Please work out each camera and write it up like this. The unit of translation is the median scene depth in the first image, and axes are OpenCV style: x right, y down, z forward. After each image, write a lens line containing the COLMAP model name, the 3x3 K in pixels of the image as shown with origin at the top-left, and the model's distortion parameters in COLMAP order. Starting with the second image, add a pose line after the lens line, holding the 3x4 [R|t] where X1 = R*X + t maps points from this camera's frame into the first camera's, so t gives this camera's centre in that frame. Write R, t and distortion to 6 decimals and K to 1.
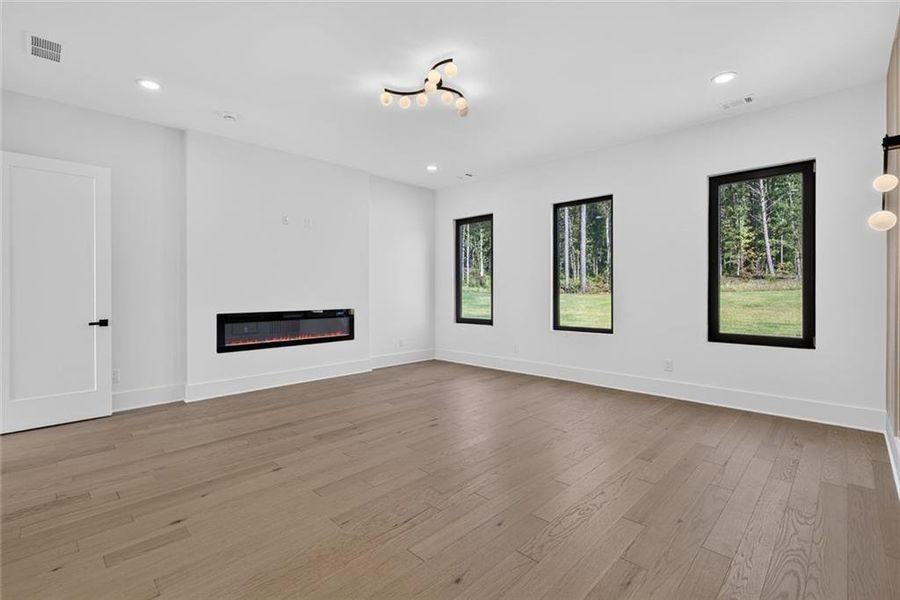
lens RADIAL K [[409.8, 0, 454.3], [0, 409.8, 293.7], [0, 0, 1]] dist [0.000298, 0.000031]
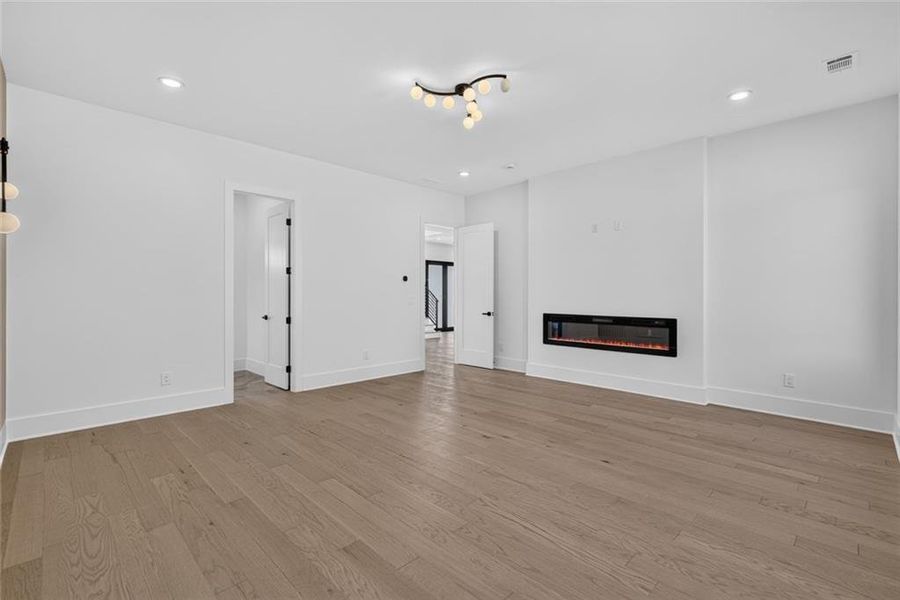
lens RADIAL K [[409.8, 0, 454.3], [0, 409.8, 293.7], [0, 0, 1]] dist [0.000298, 0.000031]
pose [[-0.020612, -0.001509, -0.999786, 0.668279], [-0.008914, 0.999959, -0.001325, -0.007296], [0.999748, 0.008884, -0.020625, 0.695990]]
